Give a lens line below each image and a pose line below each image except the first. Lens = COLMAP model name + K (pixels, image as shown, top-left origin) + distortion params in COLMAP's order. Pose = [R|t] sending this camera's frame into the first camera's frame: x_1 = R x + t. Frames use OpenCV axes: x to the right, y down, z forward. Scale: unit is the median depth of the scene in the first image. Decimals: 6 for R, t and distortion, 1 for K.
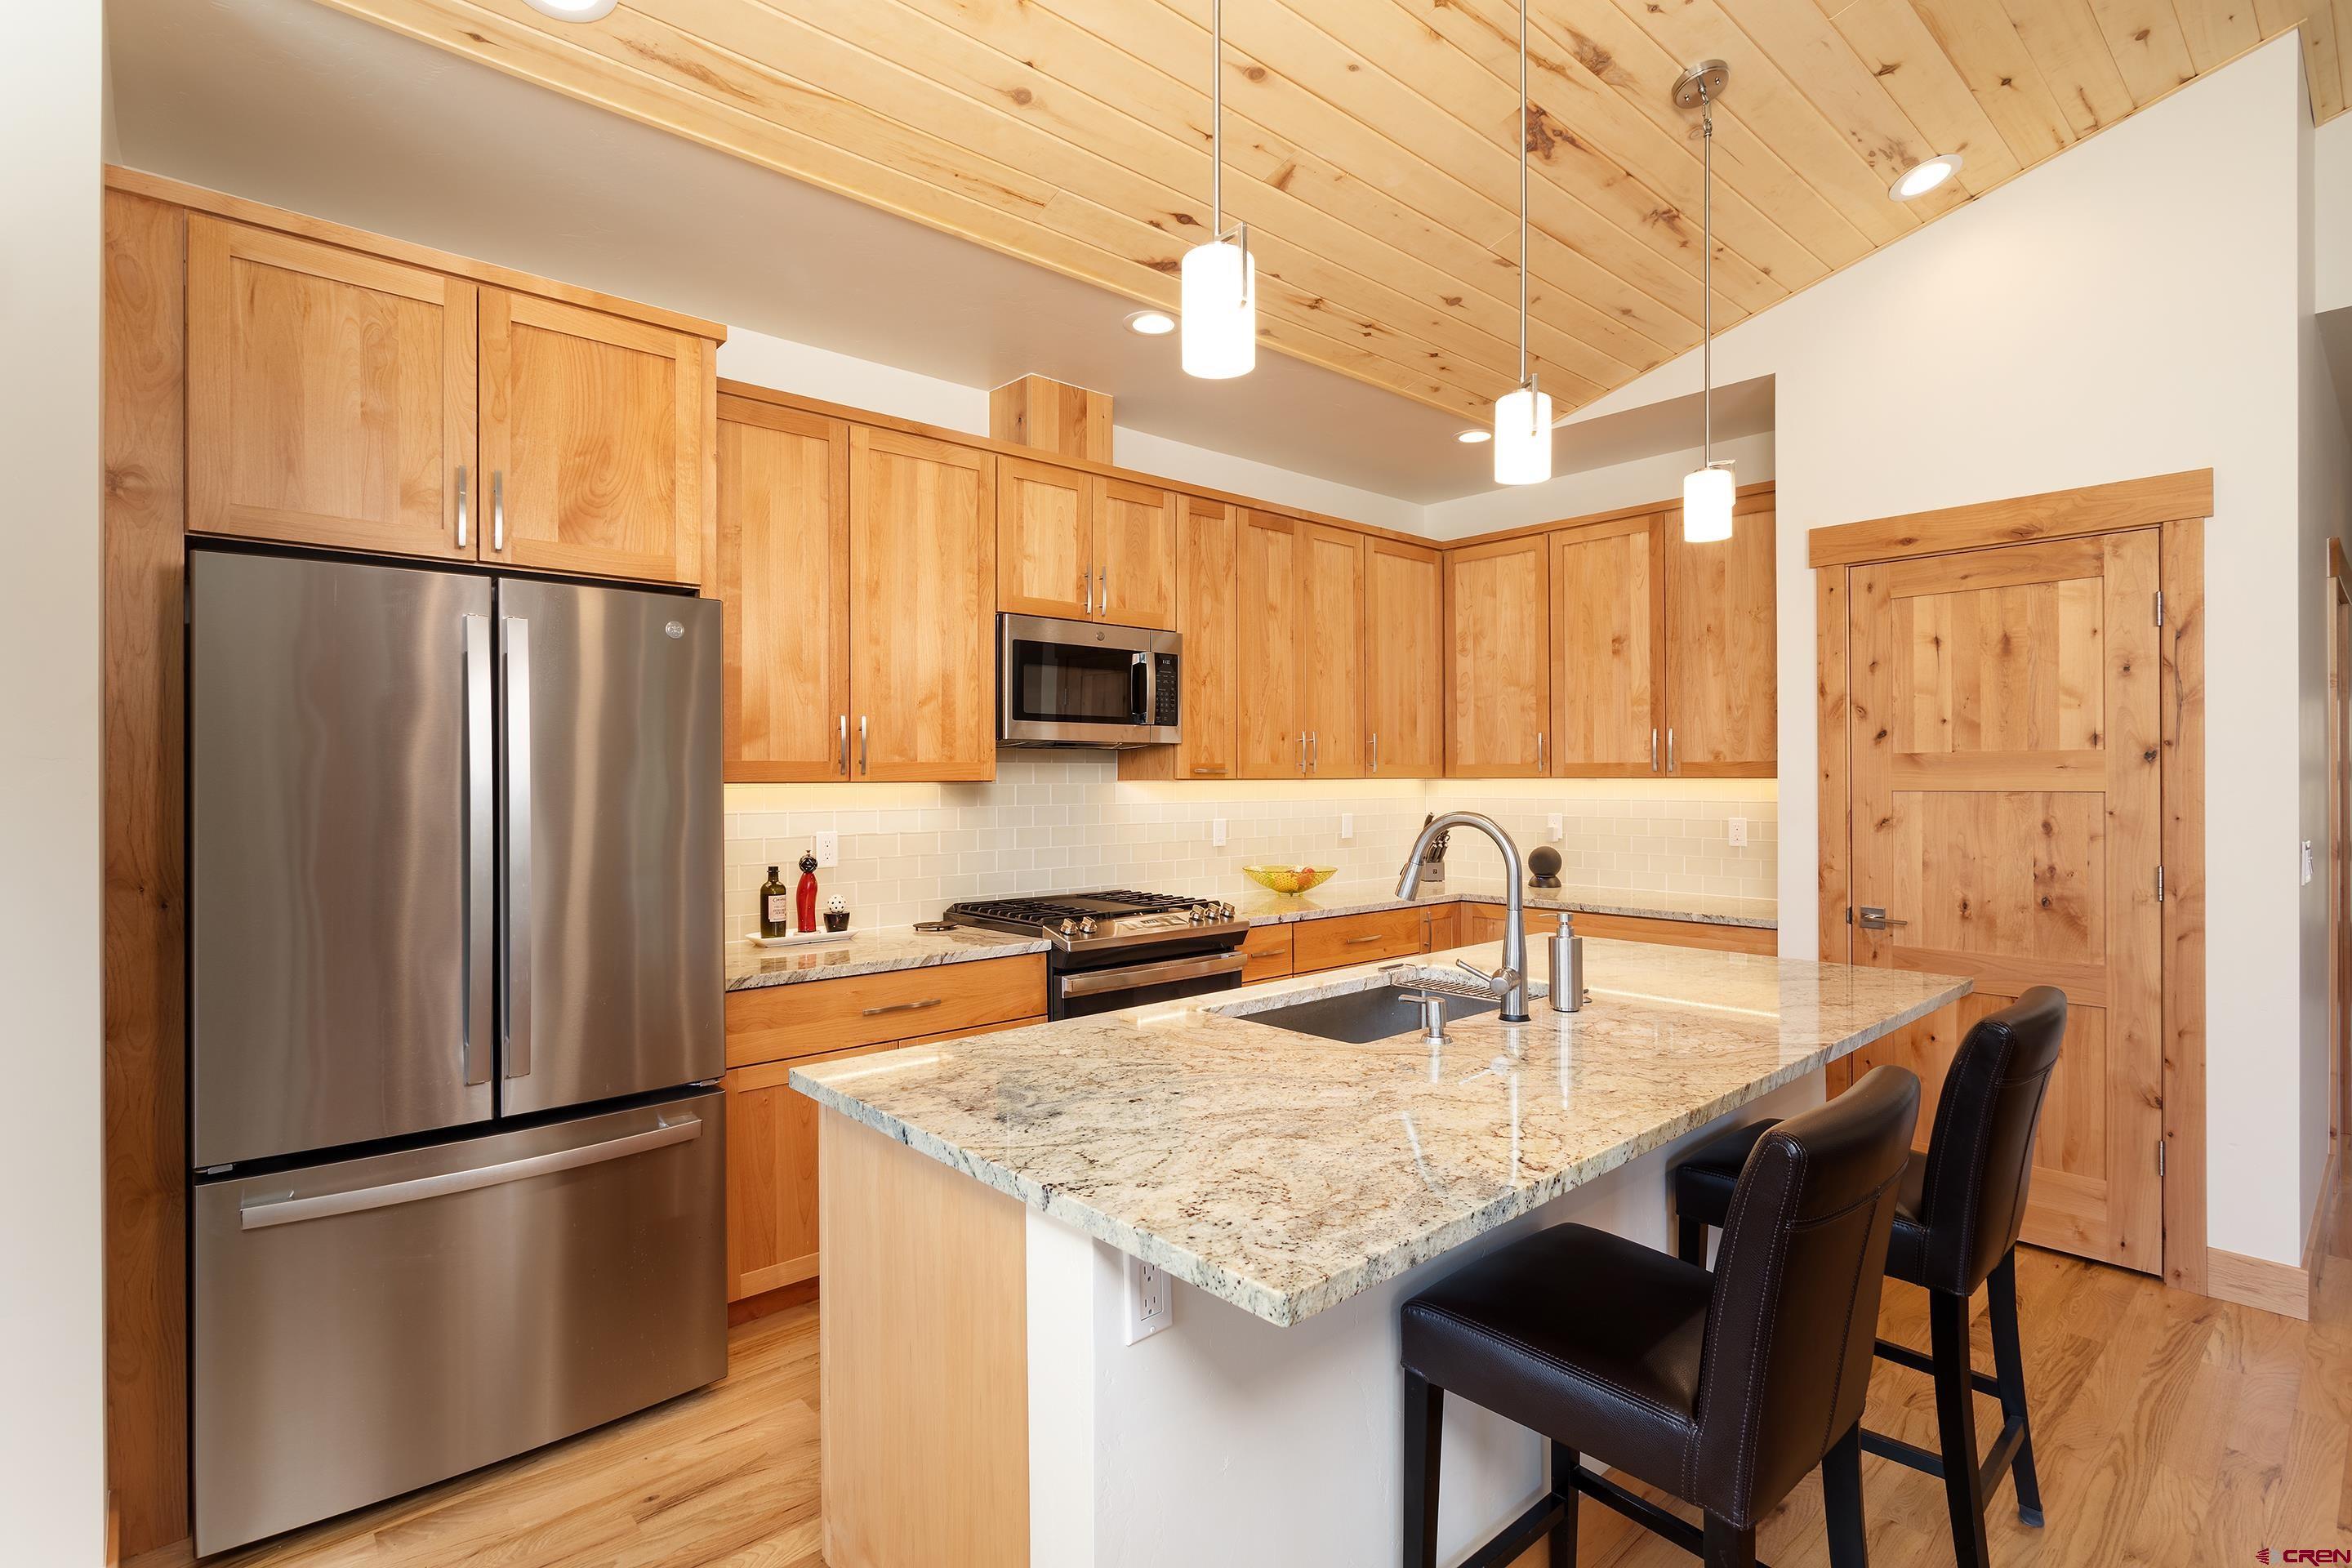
lens RADIAL K [[1134.8, 0, 1161.8], [0, 1134.8, 774.3], [0, 0, 1]] dist [-0.015290, 0.006136]
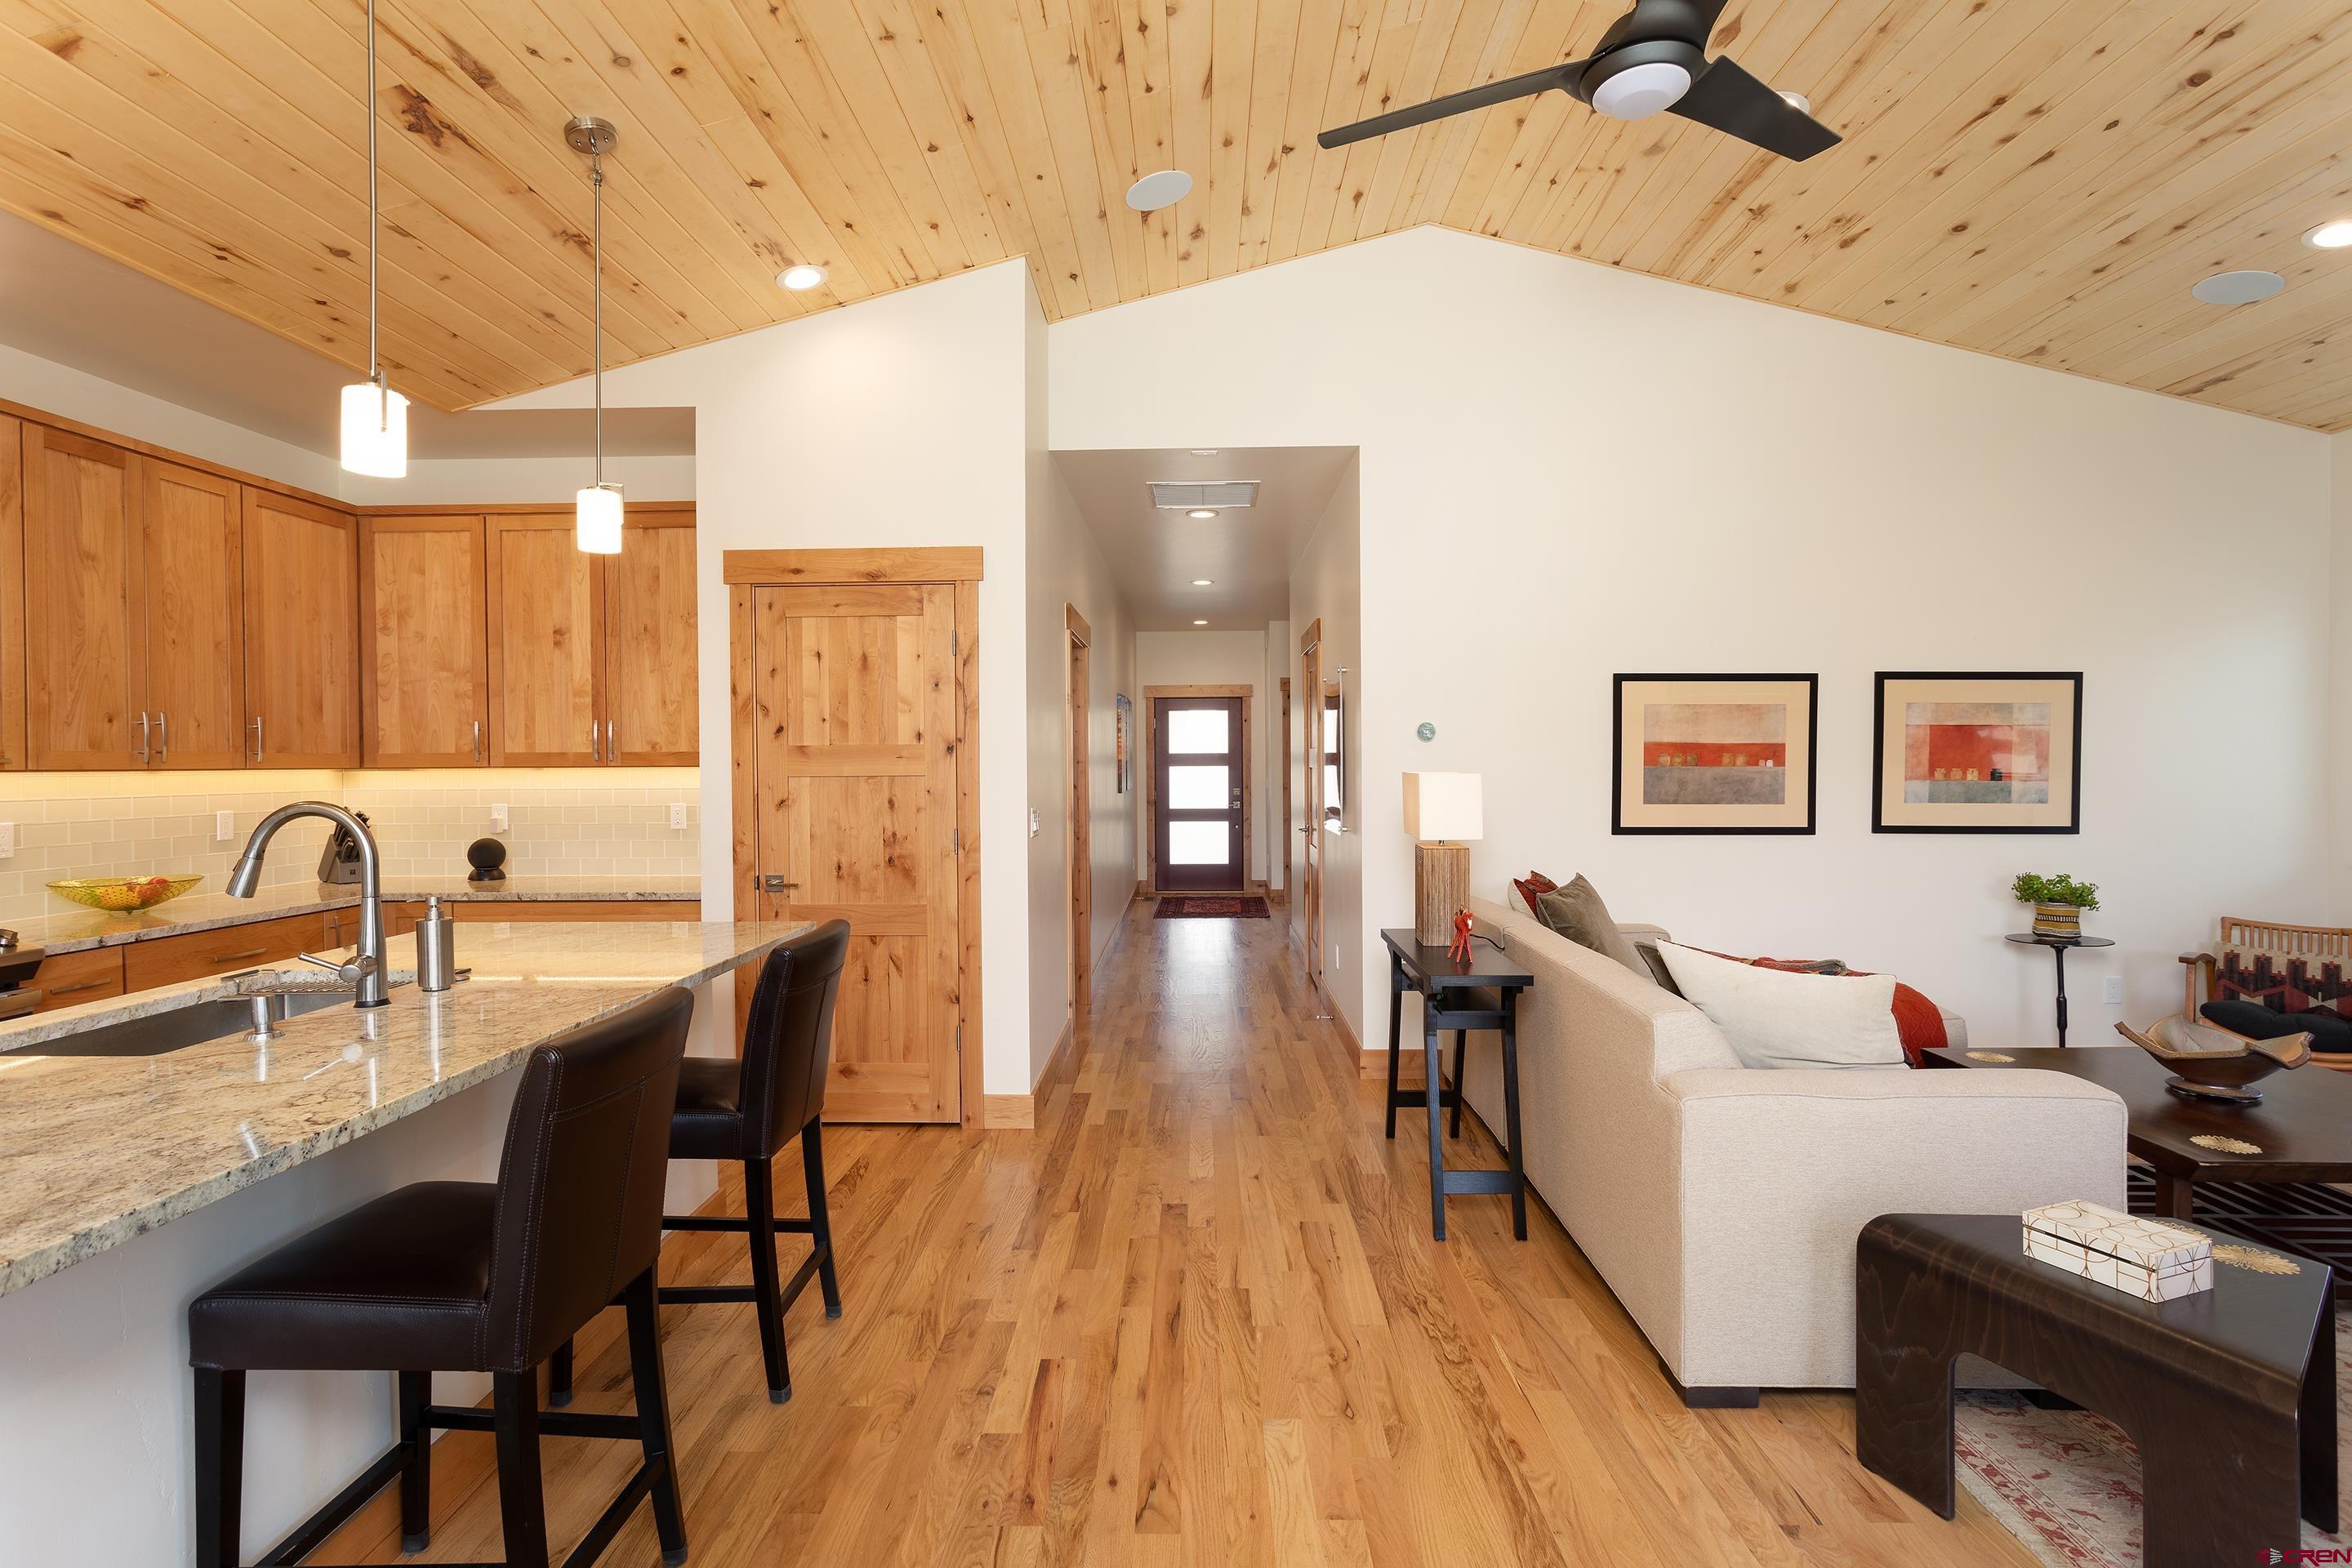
lens RADIAL K [[1134.8, 0, 1170.9], [0, 1134.8, 778.6], [0, 0, 1]] dist [-0.015290, 0.006136]
pose [[0.675469, -0.011491, 0.737299, 0.035790], [0.002296, 0.999907, 0.013480, 0.001289], [-0.737385, -0.007413, 0.675432, -0.138559]]
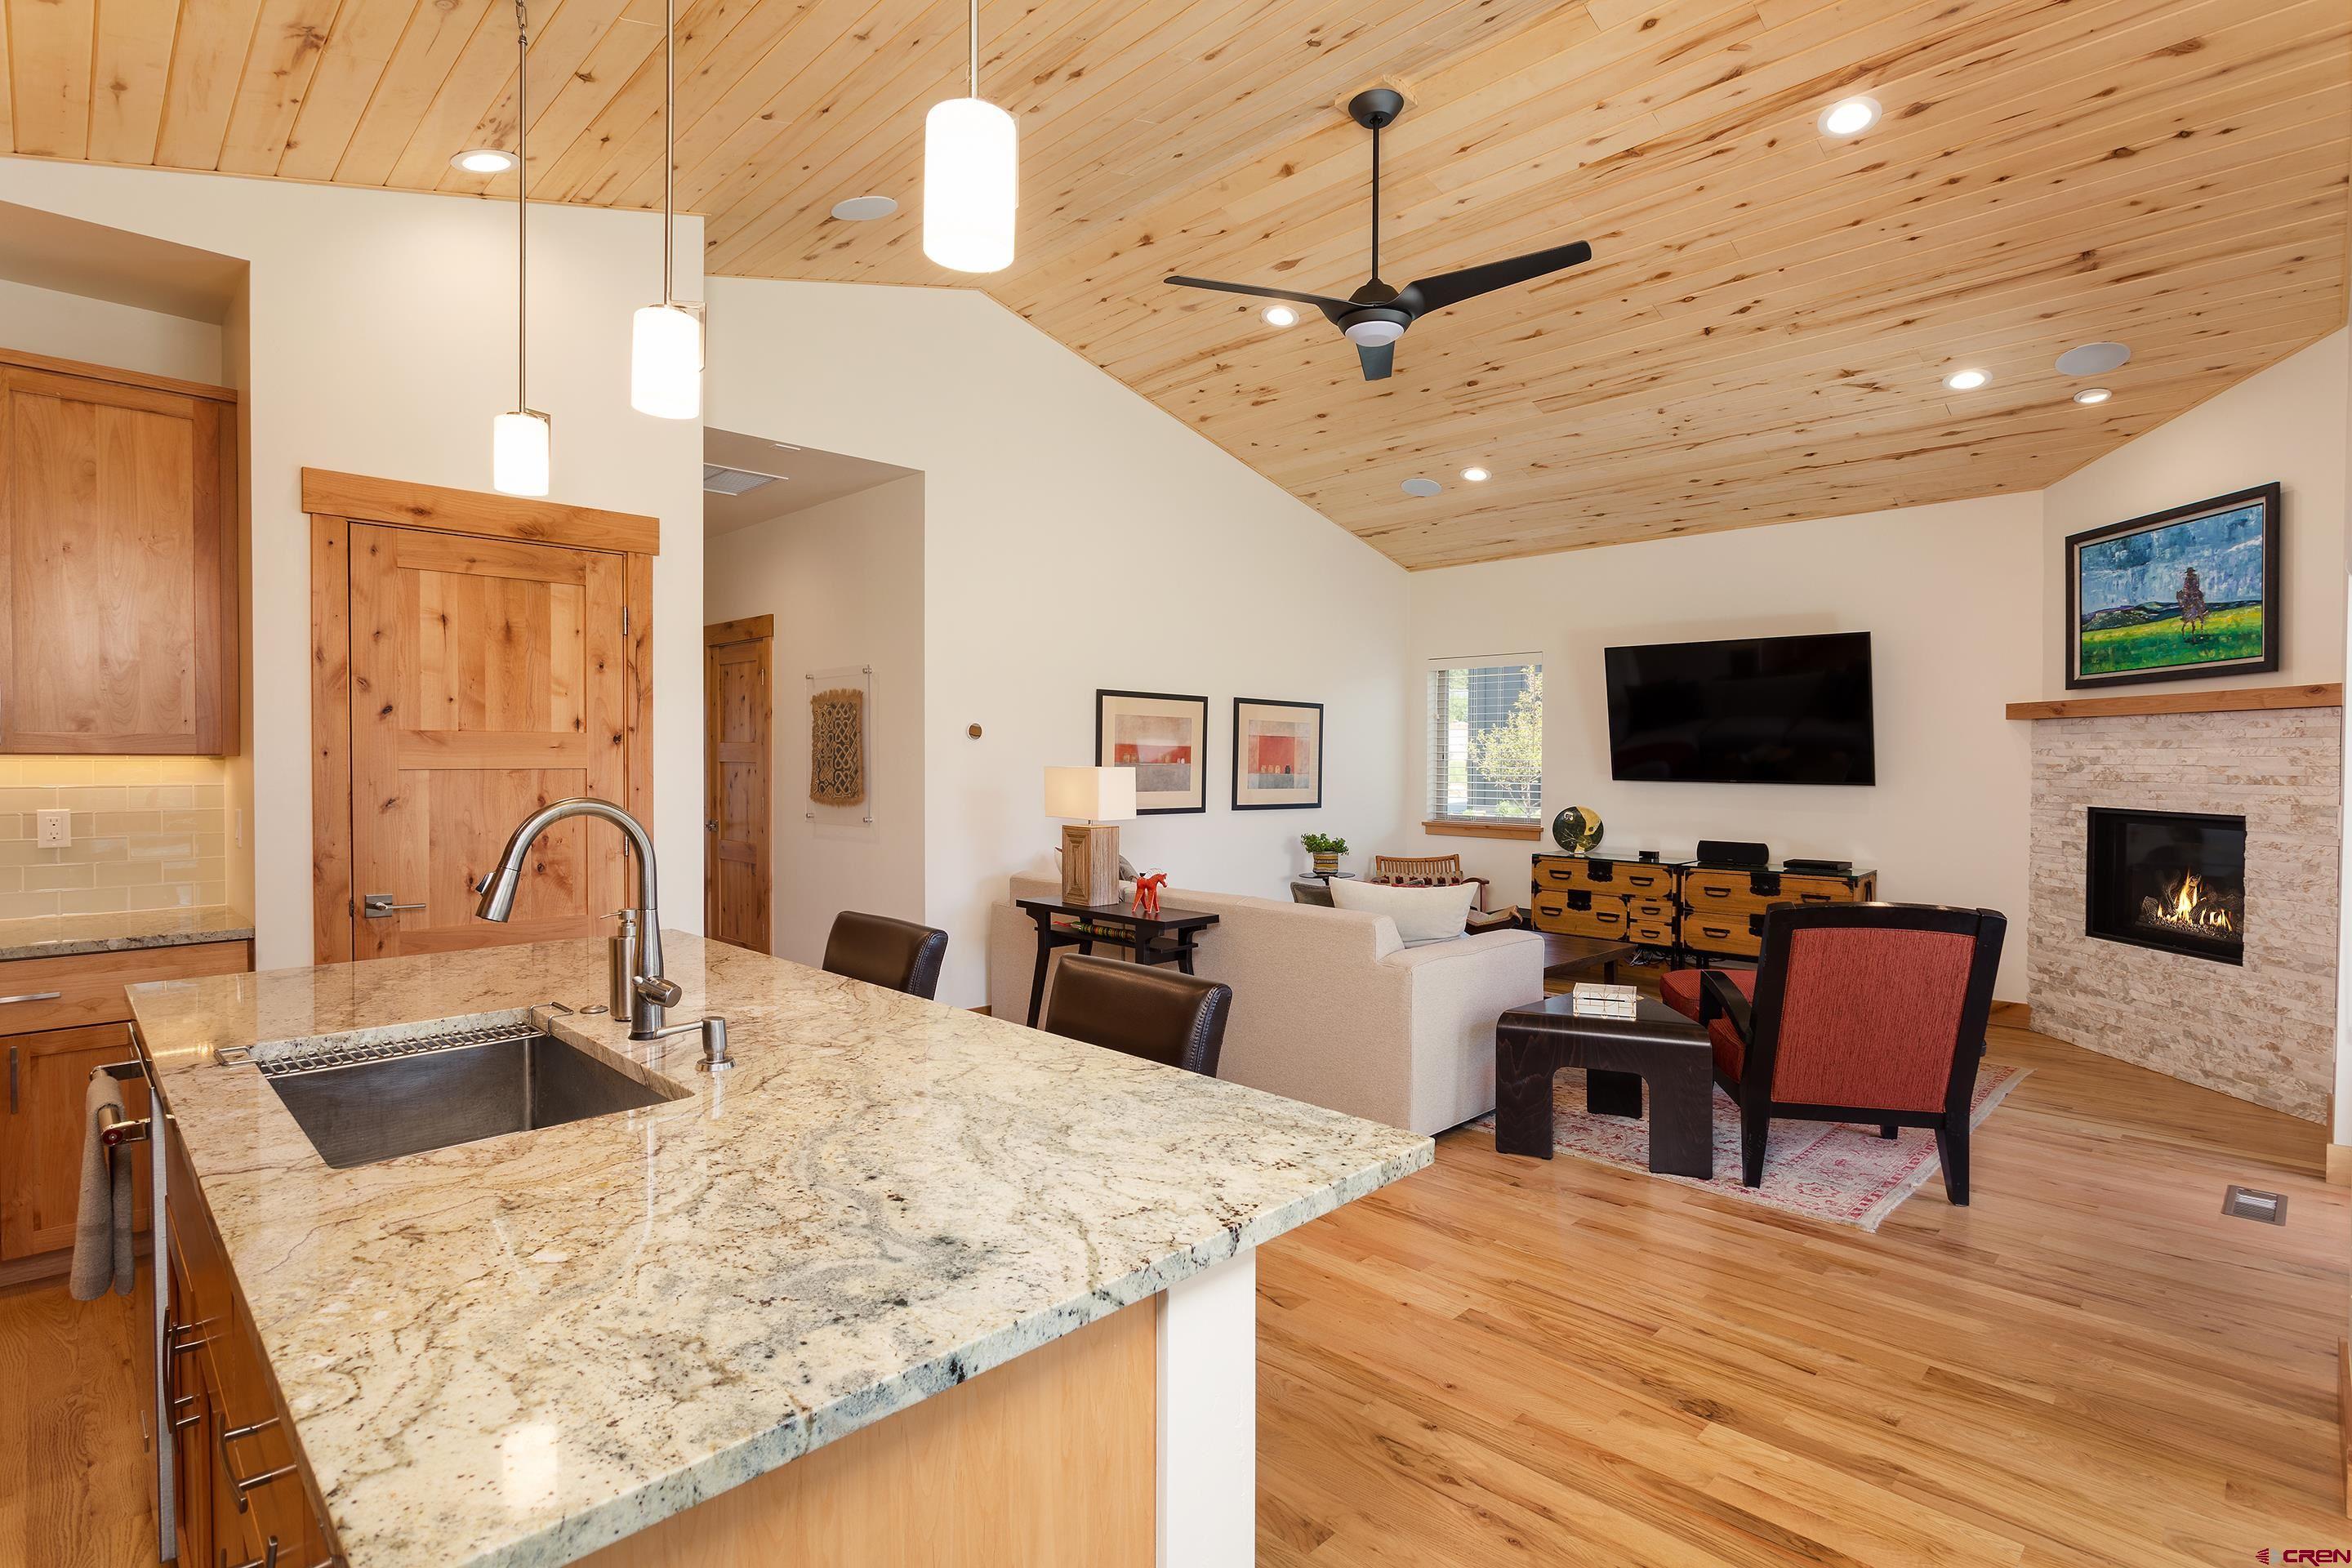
lens RADIAL K [[1134.8, 0, 1184.8], [0, 1134.8, 780.1], [0, 0, 1]] dist [-0.015290, 0.006136]
pose [[-0.069388, -0.016462, 0.997454, -0.403895], [-0.006804, 0.999848, 0.016028, 0.004564], [-0.997567, -0.005674, -0.069490, 0.465697]]
